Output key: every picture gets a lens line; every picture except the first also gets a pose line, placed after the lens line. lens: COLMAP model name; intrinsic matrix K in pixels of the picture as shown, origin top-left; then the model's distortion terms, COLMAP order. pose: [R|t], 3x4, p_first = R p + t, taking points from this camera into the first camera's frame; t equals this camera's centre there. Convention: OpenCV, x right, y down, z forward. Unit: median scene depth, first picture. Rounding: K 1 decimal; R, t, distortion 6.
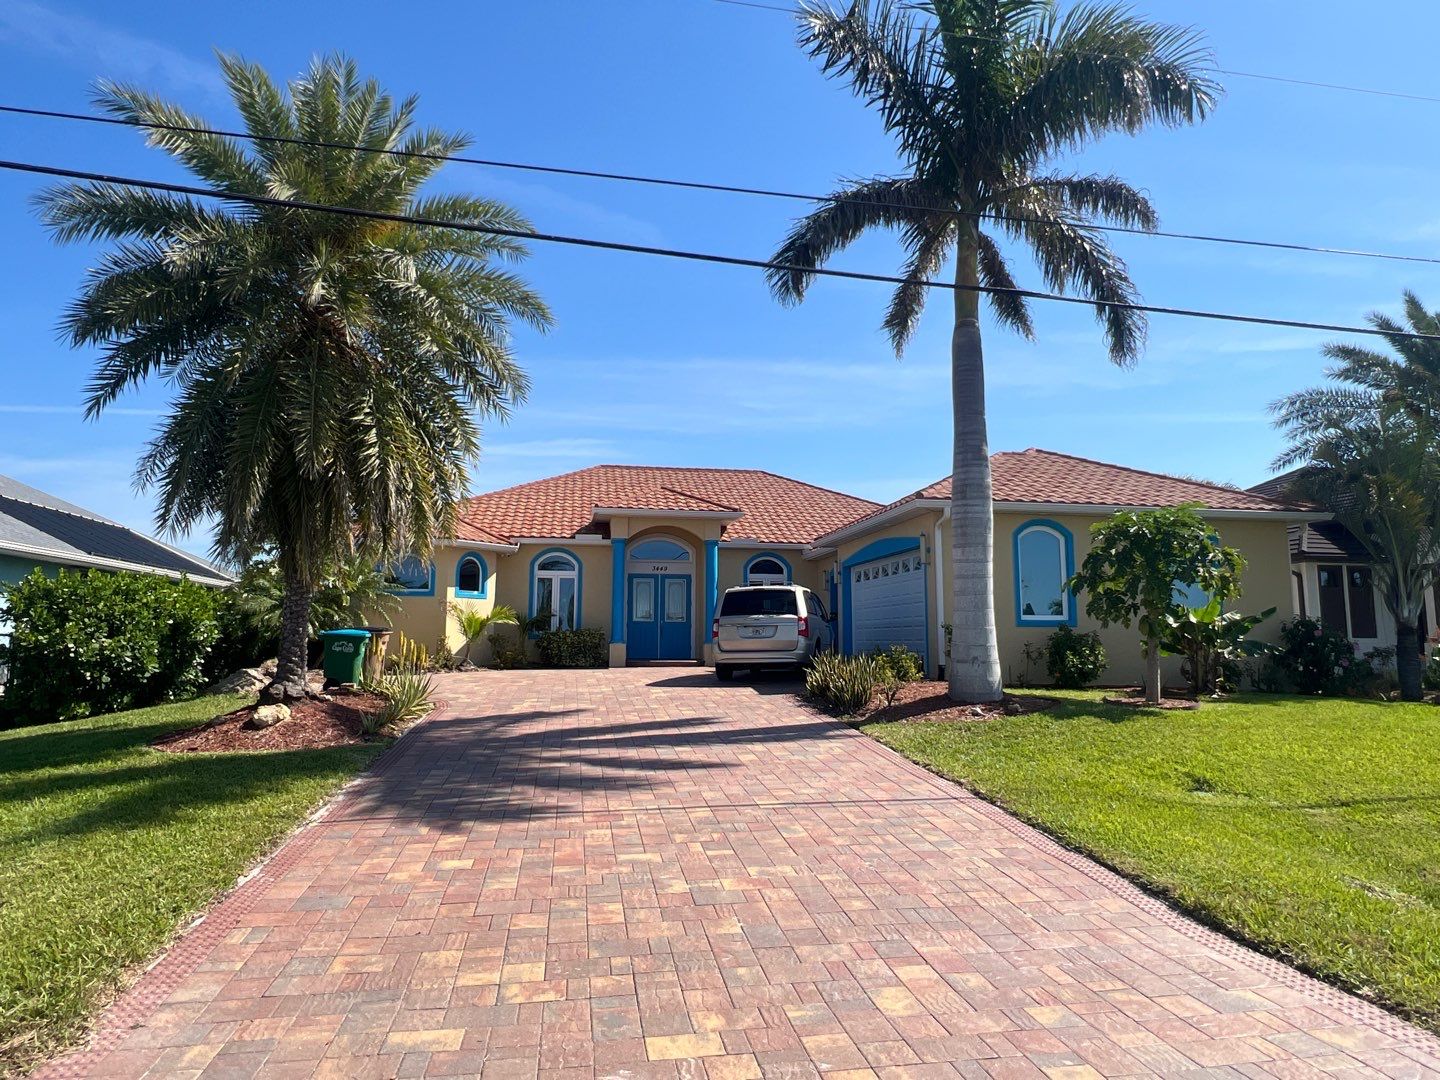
lens RADIAL K [[754.4, 0, 717.9], [0, 754.4, 544.2], [0, 0, 1]] dist [0.000585, 0.000369]
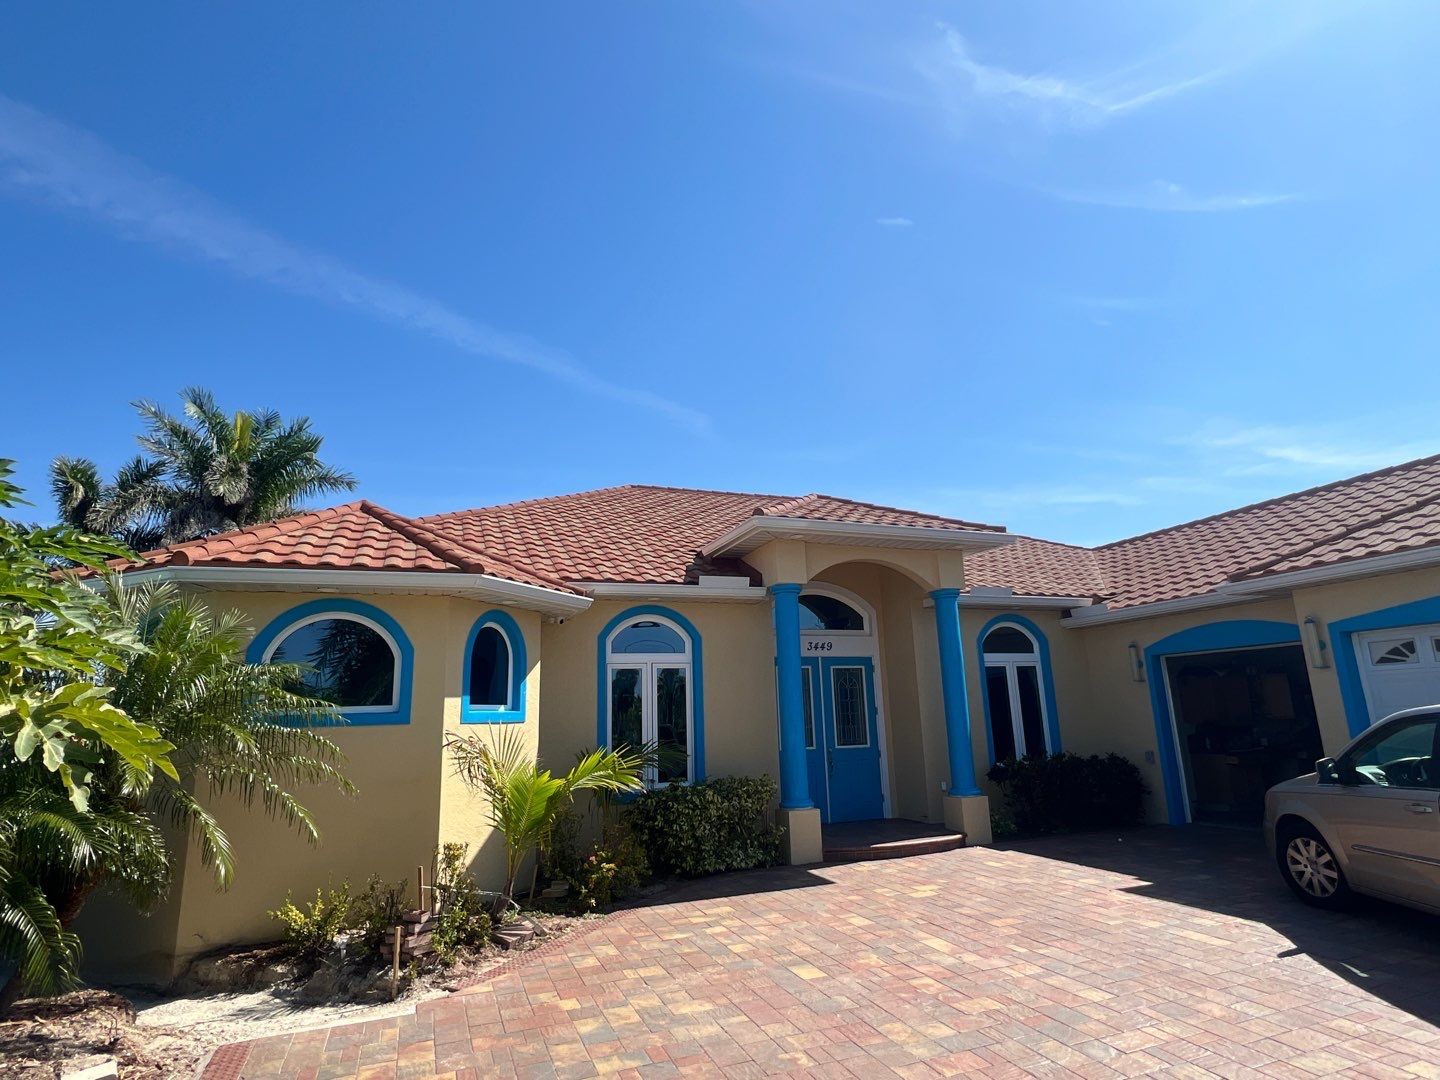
lens RADIAL K [[754.4, 0, 722.7], [0, 754.4, 540.9], [0, 0, 1]] dist [0.000585, 0.000369]
pose [[0.987657, 0.005095, 0.156549, -0.247940], [0.012833, 0.993479, -0.113291, 0.019513], [-0.156105, 0.113902, 0.981151, 0.523224]]
